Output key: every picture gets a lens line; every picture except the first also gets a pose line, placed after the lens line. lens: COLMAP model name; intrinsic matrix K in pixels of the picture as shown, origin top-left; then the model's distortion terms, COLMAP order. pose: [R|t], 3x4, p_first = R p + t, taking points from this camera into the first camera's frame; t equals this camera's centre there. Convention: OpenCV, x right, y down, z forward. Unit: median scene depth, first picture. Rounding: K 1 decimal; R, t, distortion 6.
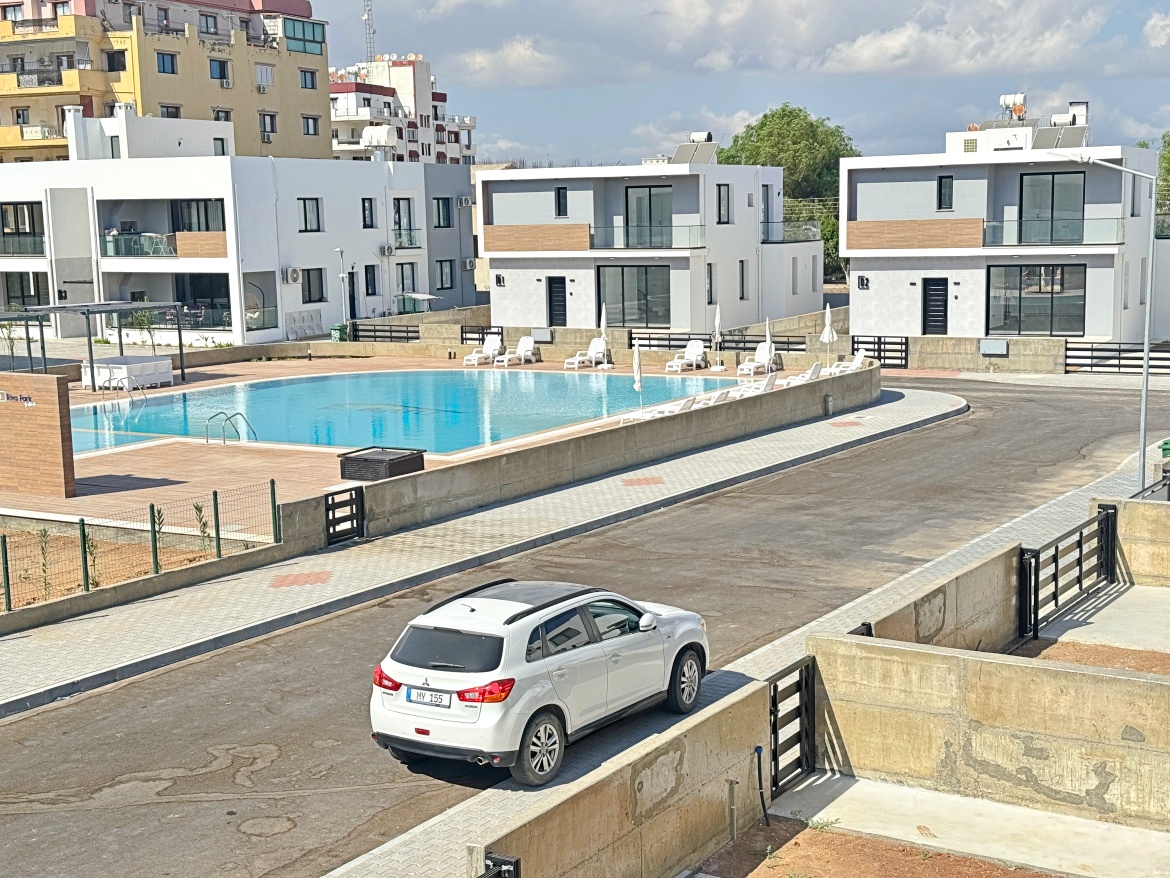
lens RADIAL K [[1791.6, 0, 585.0], [0, 1791.6, 439.0], [0, 0, 1]] dist [0.344714, -0.899102]
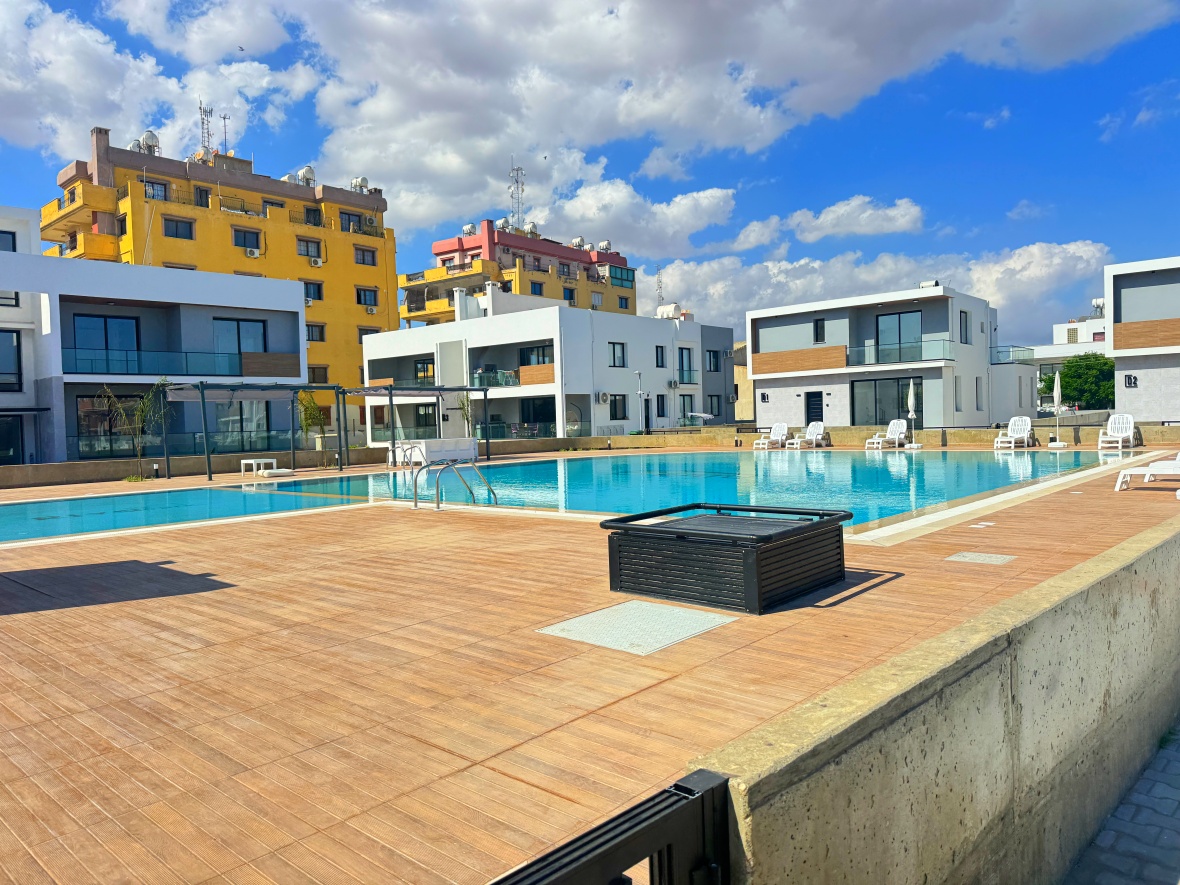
lens RADIAL K [[828.7, 0, 593.4], [0, 828.7, 457.3], [0, 0, 1]] dist [0.141999, -0.240906]
pose [[0.981475, 0.000450, -0.191591, -0.053980], [-0.017282, 0.996129, -0.086191, 0.005142], [0.190810, 0.087905, 0.977683, 0.422130]]
